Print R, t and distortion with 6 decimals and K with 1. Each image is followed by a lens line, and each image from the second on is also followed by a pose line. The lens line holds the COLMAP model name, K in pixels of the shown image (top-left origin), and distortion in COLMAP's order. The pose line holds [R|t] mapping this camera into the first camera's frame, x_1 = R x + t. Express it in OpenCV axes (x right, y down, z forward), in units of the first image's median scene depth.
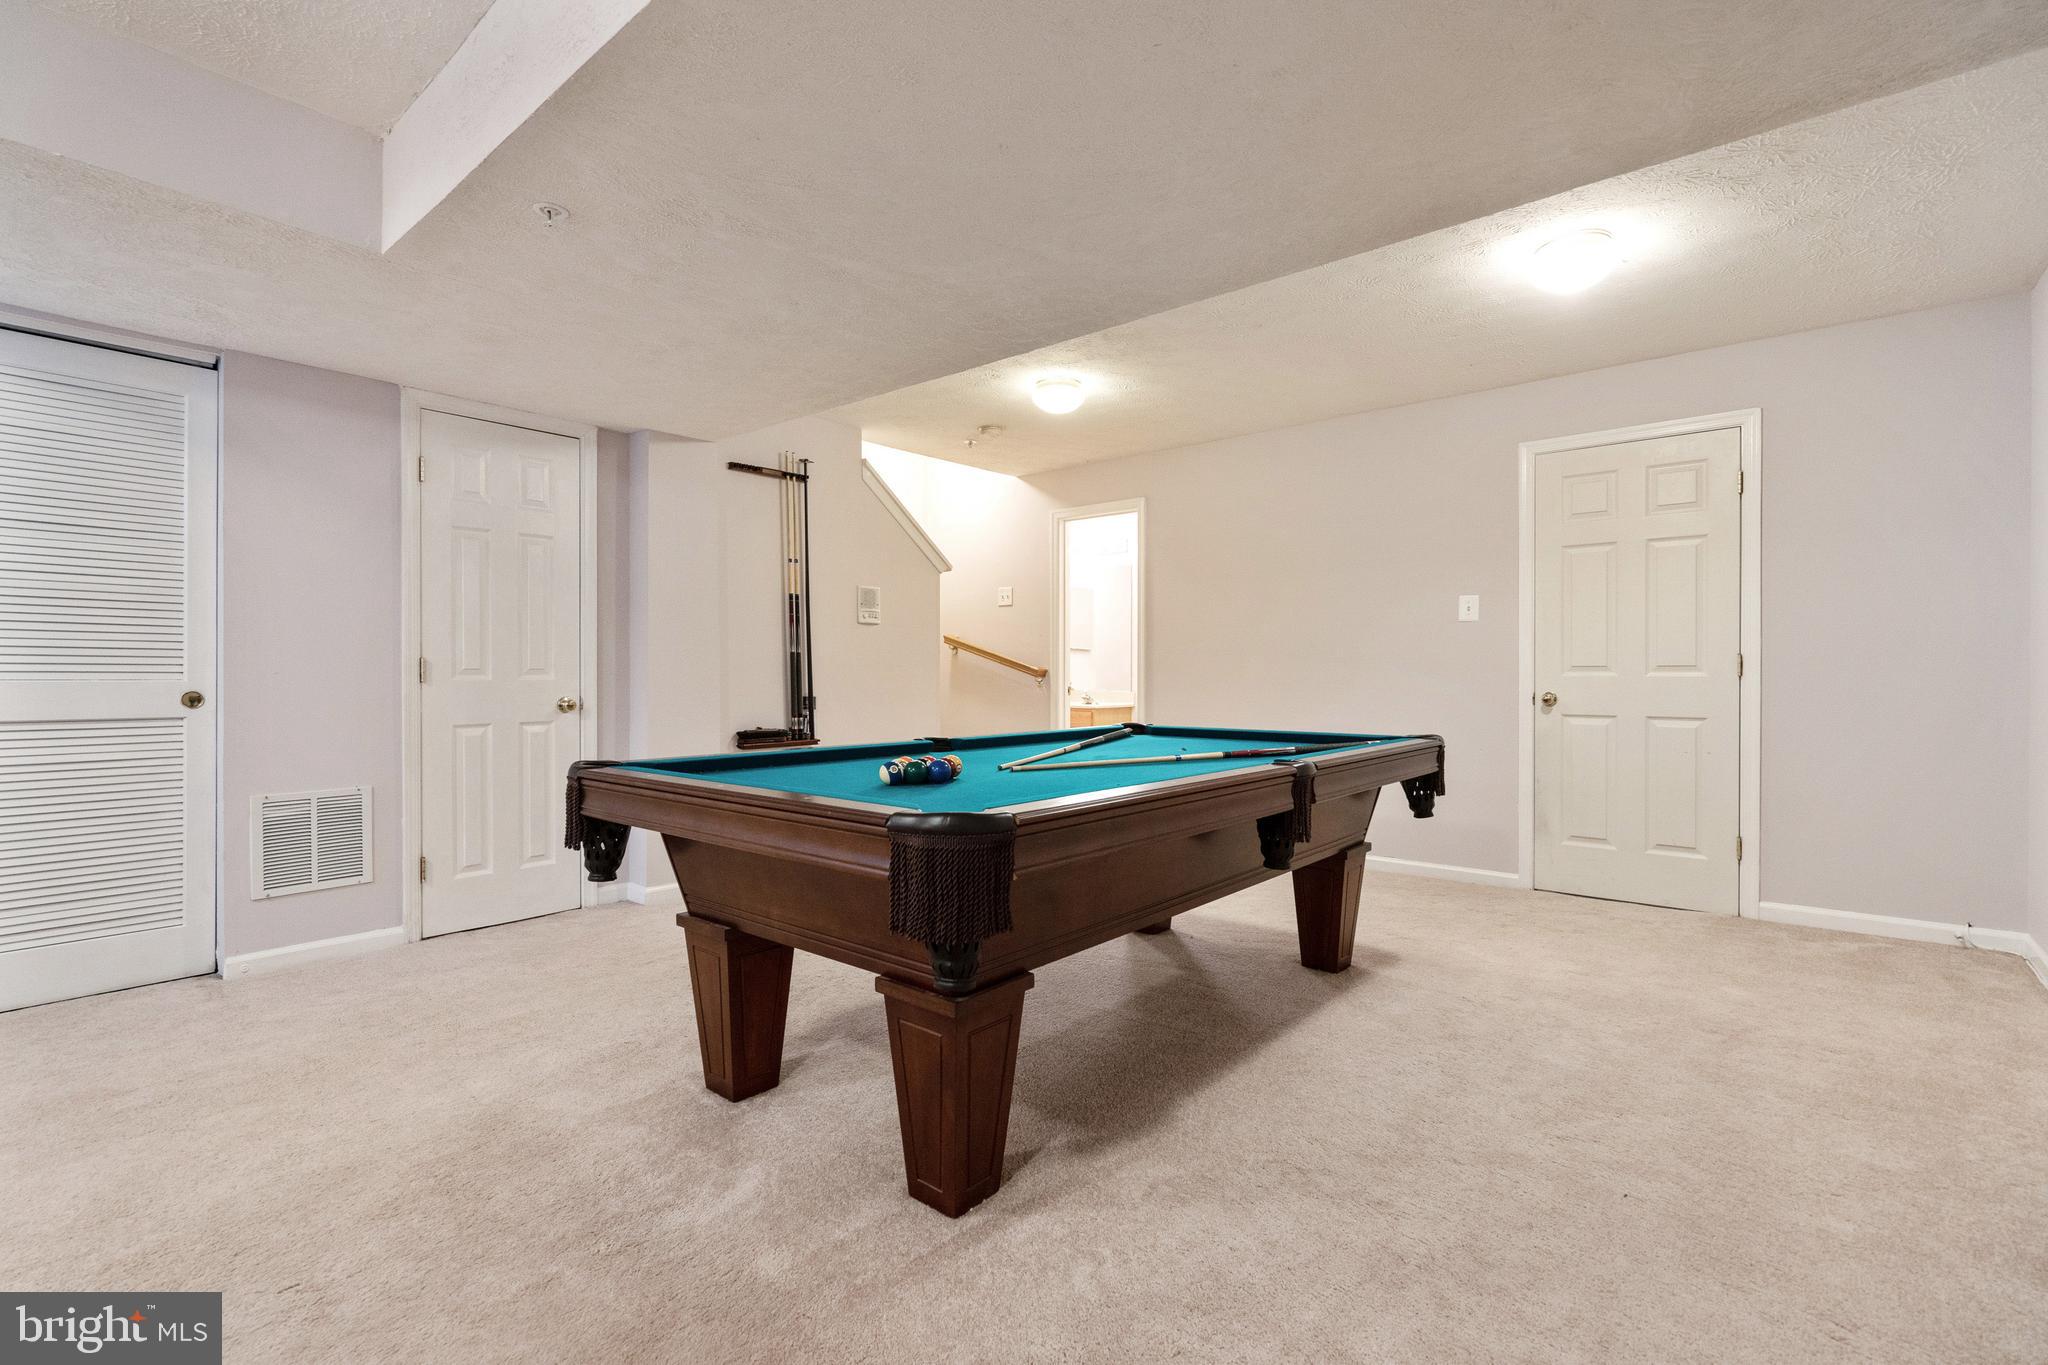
lens RADIAL K [[937.0, 0, 1011.7], [0, 937.0, 686.0], [0, 0, 1]] dist [-0.005838, 0.000903]
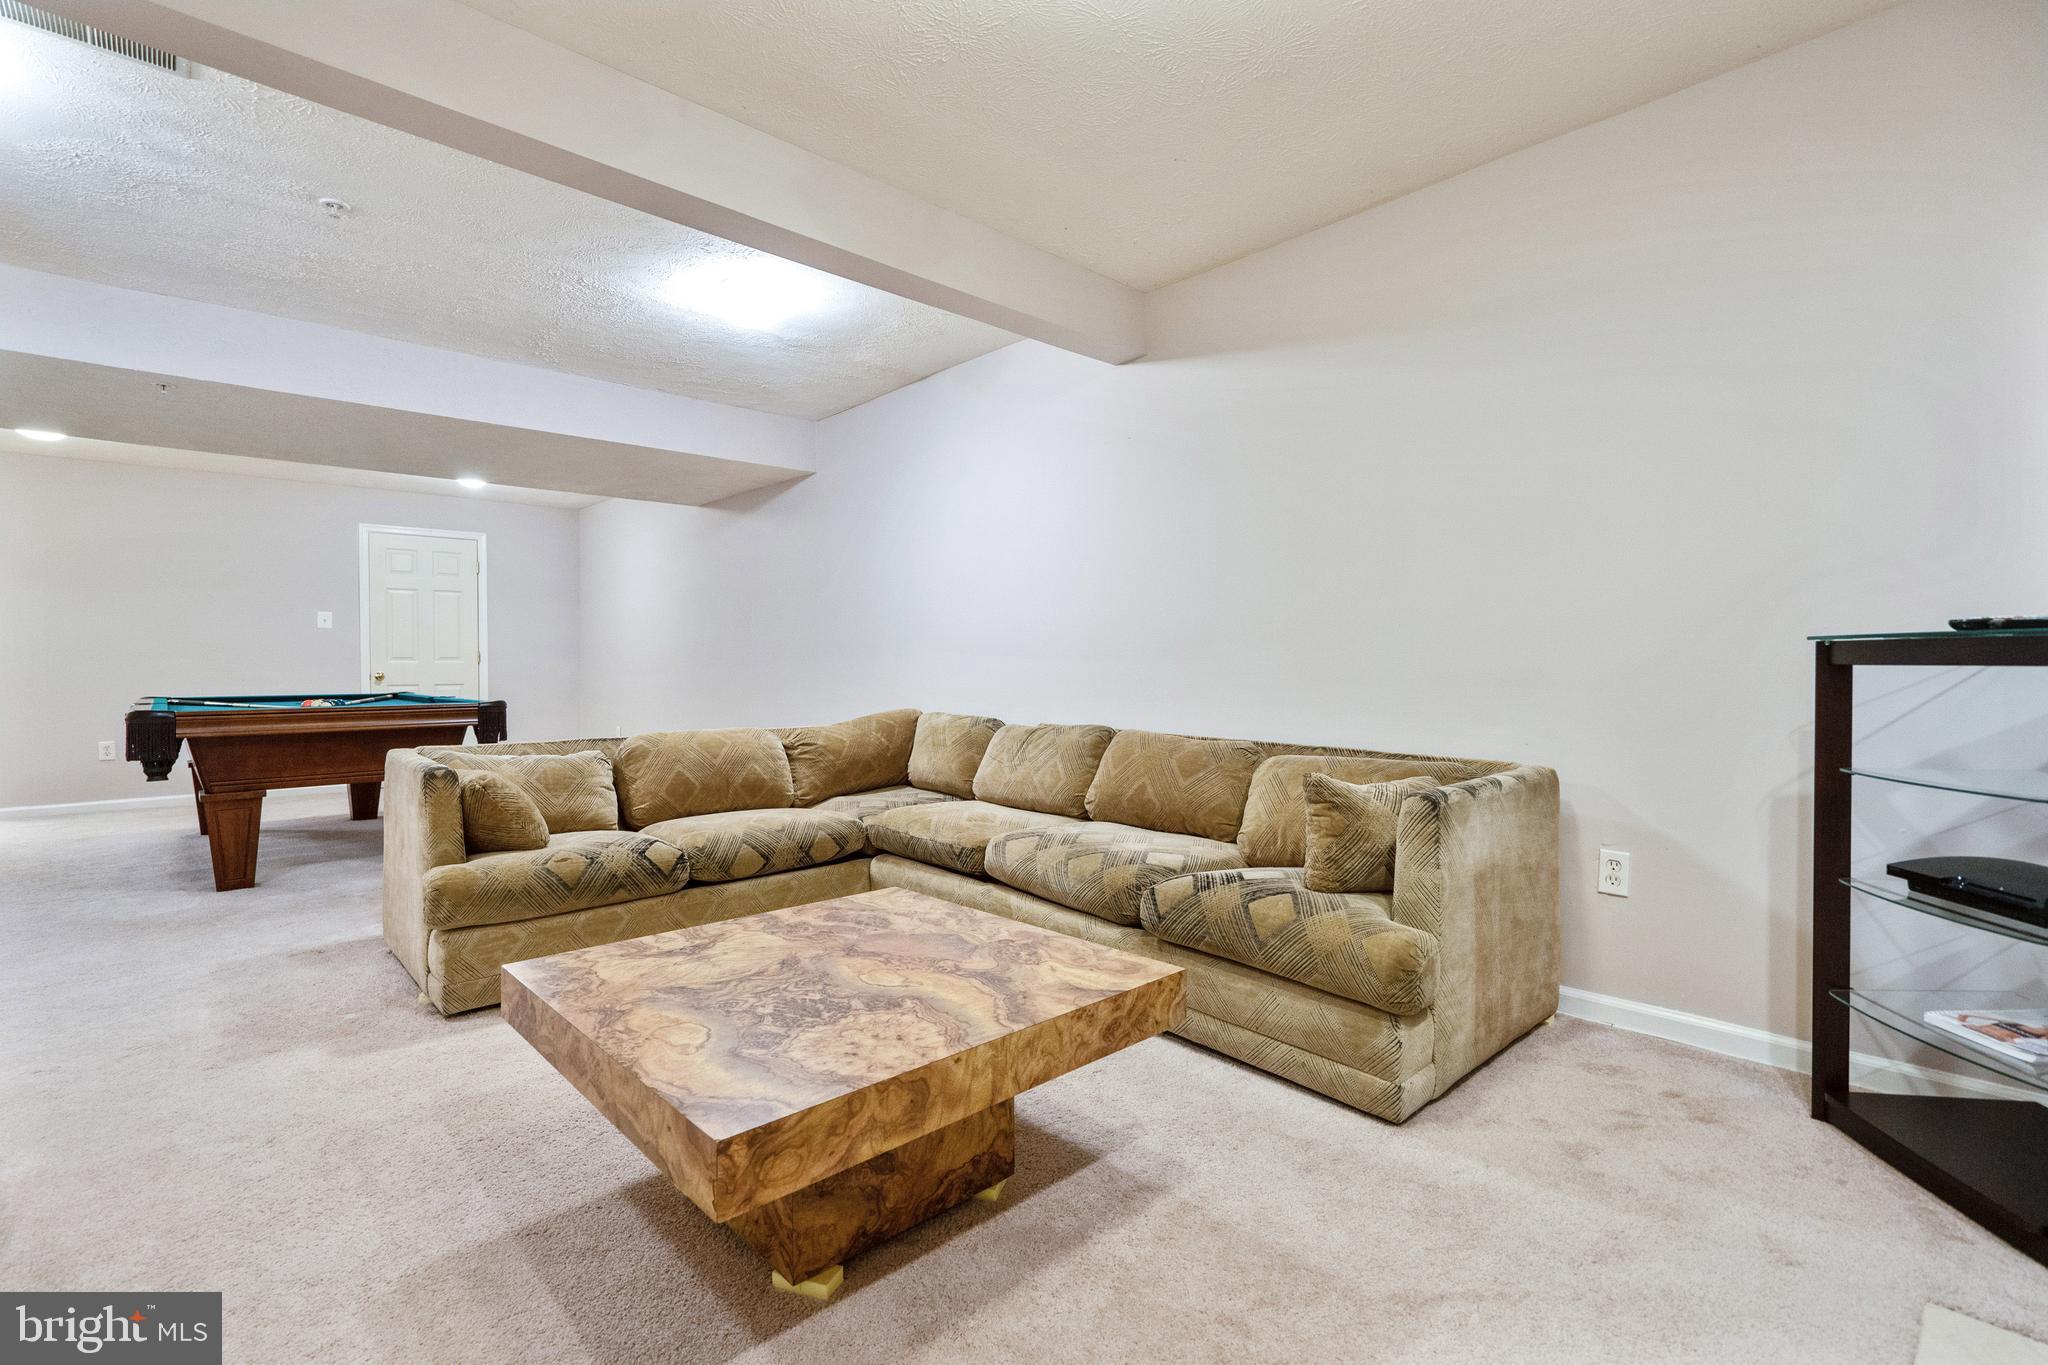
lens RADIAL K [[937.0, 0, 1030.8], [0, 937.0, 679.7], [0, 0, 1]] dist [-0.005838, 0.000903]
pose [[0.106477, -0.016606, 0.994176, -1.069705], [0.019055, 0.999711, 0.014658, 0.019637], [-0.994133, 0.017383, 0.106763, -0.396540]]
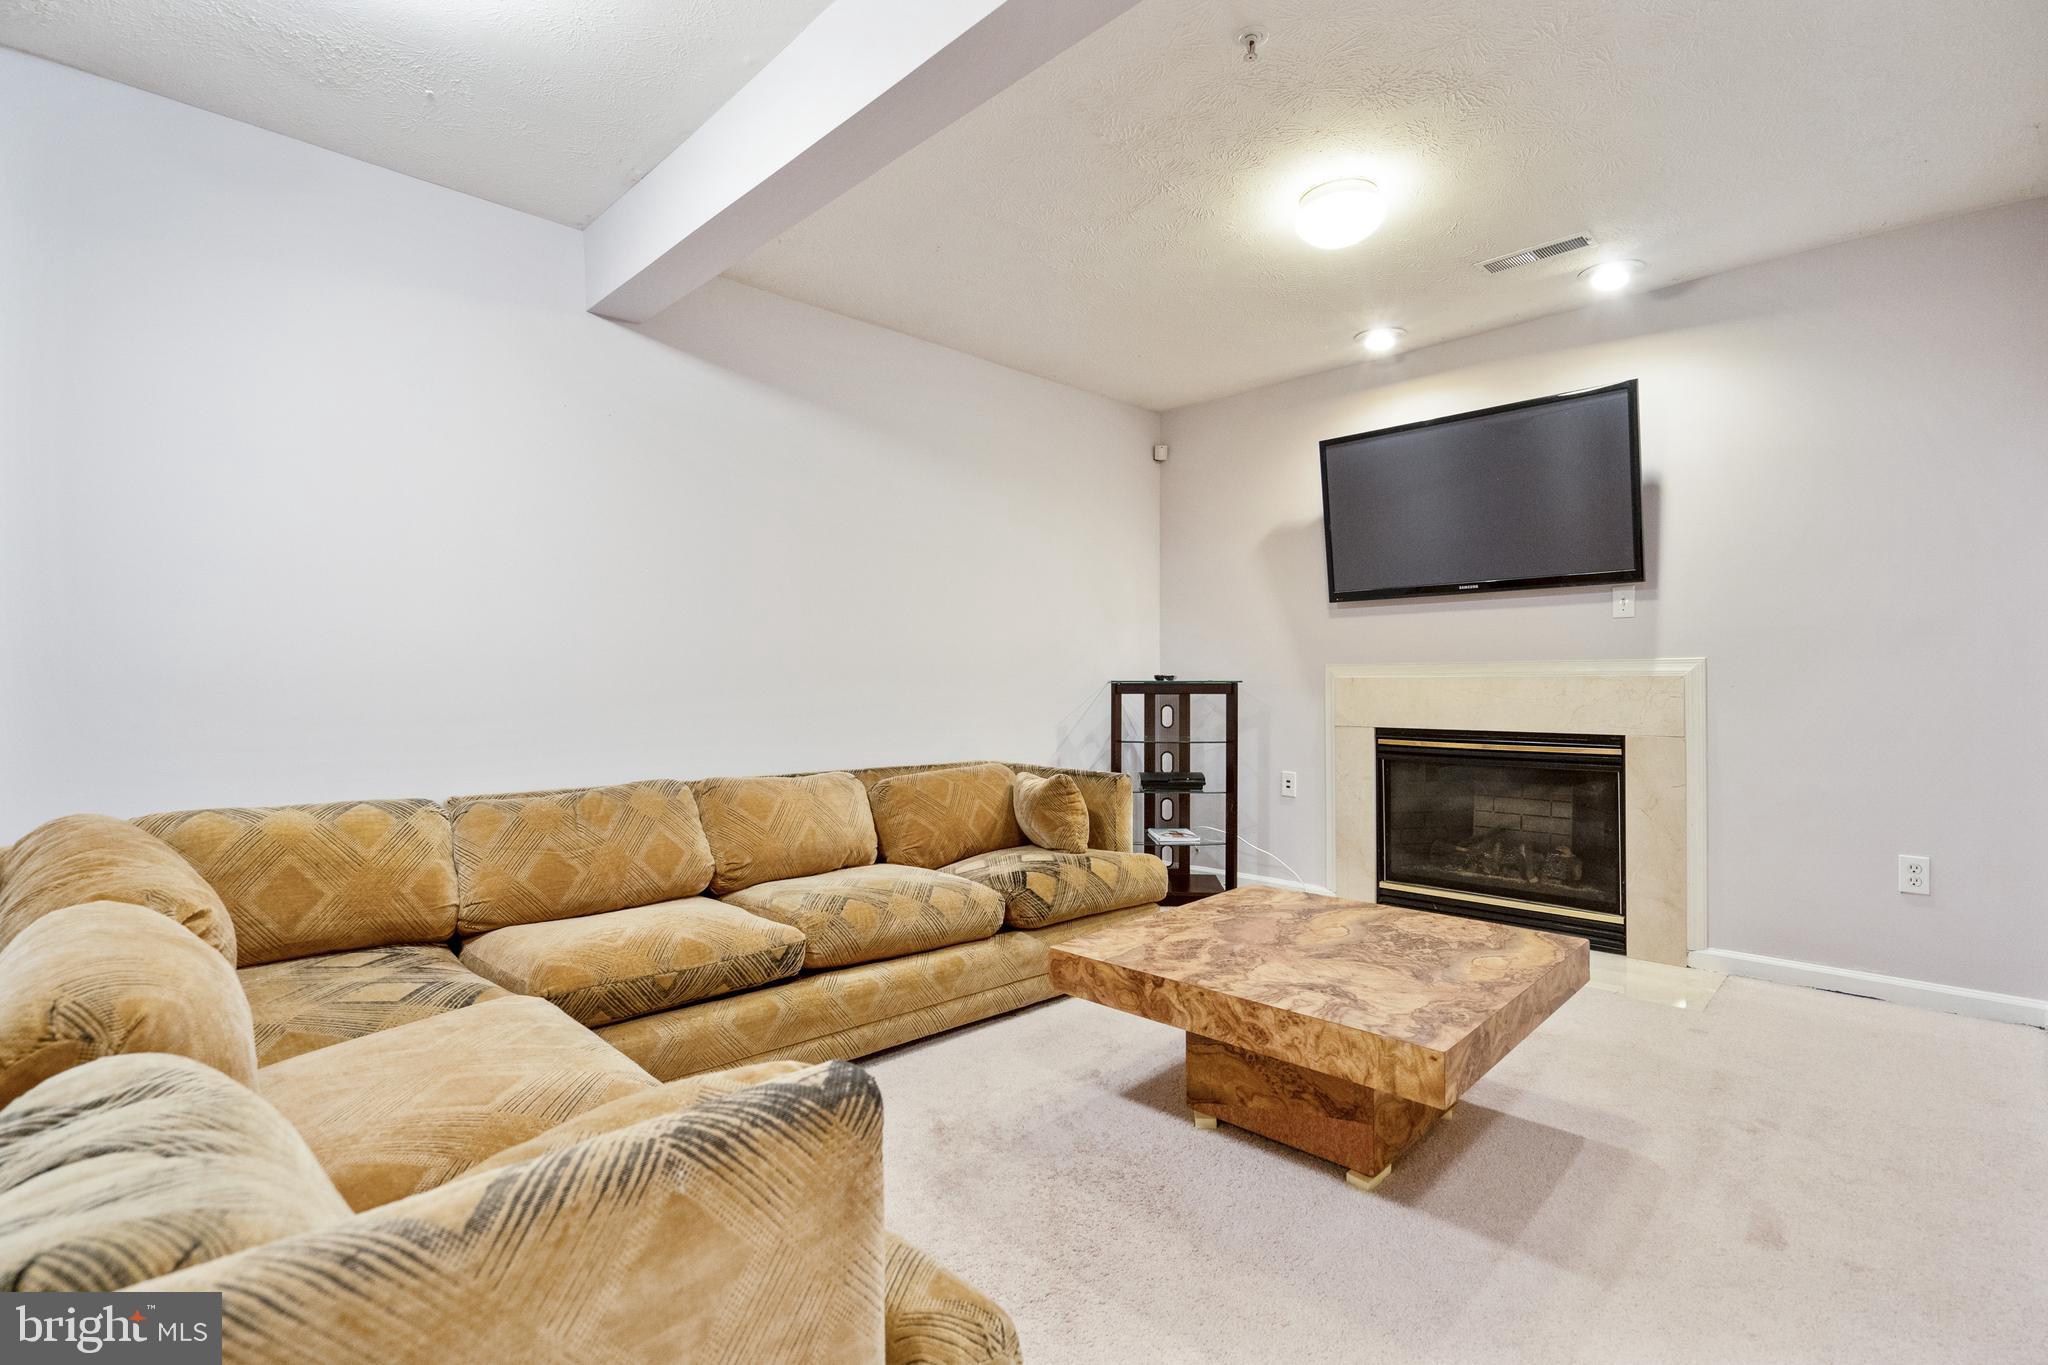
lens RADIAL K [[937.0, 0, 1021.2], [0, 937.0, 682.3], [0, 0, 1]] dist [-0.005838, 0.000903]
pose [[-0.997646, 0.003158, 0.068507, -0.517607], [0.004702, 0.999738, 0.022386, -0.008844], [-0.068419, 0.022656, -0.997399, 0.292067]]
